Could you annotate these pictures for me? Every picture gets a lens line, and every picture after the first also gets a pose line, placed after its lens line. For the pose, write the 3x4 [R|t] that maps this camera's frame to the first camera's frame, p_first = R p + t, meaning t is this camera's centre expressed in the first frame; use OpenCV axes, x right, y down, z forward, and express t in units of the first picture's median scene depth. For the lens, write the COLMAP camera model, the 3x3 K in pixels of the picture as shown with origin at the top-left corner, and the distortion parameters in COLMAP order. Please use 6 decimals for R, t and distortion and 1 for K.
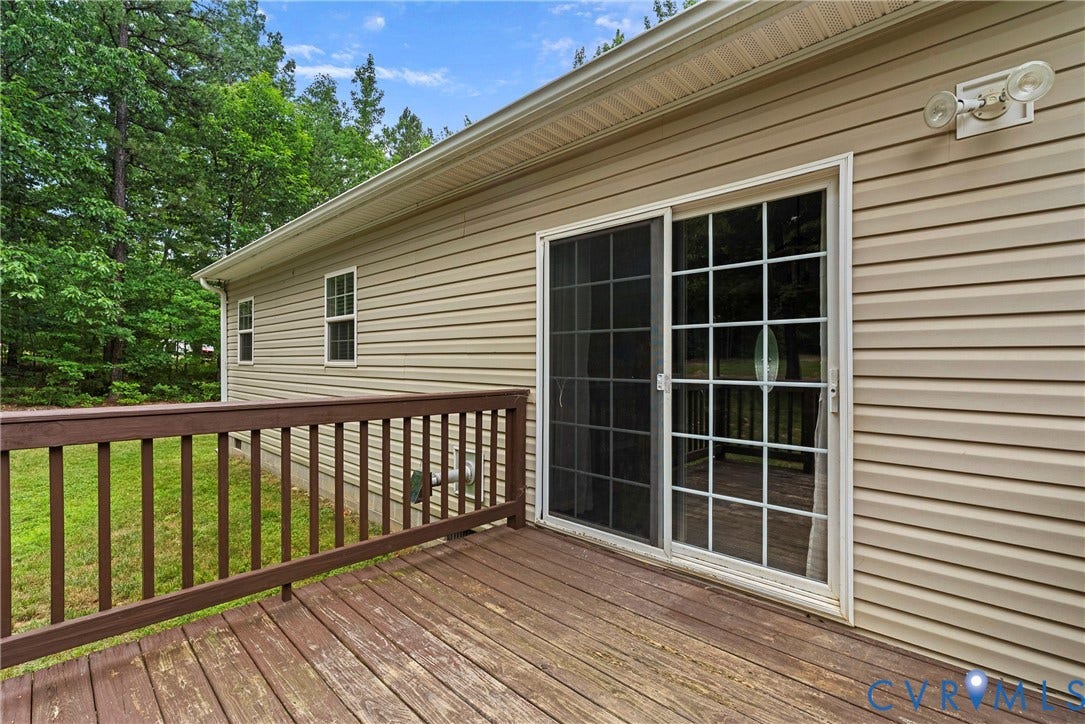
lens RADIAL K [[474.6, 0, 542.5], [0, 474.6, 362.0], [0, 0, 1]] dist [-0.002288, -0.000945]
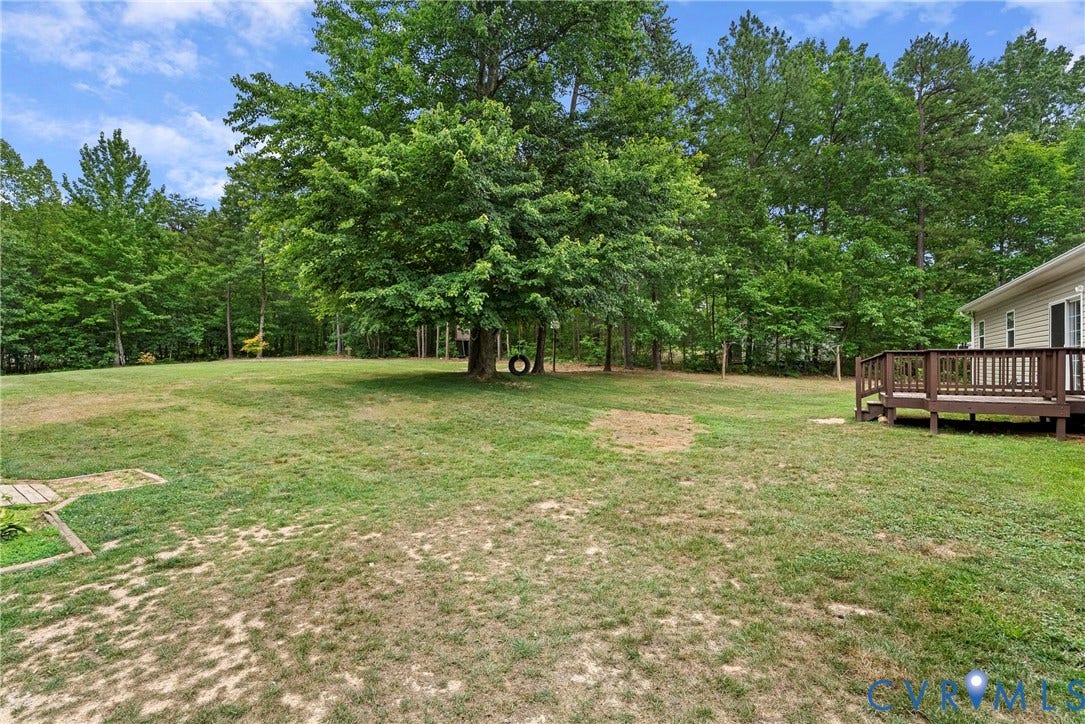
lens RADIAL K [[474.6, 0, 542.5], [0, 474.6, 362.0], [0, 0, 1]] dist [-0.002288, -0.000945]
pose [[0.170220, -0.006398, -0.985385, 1.264172], [-0.003322, 0.999970, -0.007066, 0.078939], [0.985401, 0.004476, 0.170193, -1.442636]]
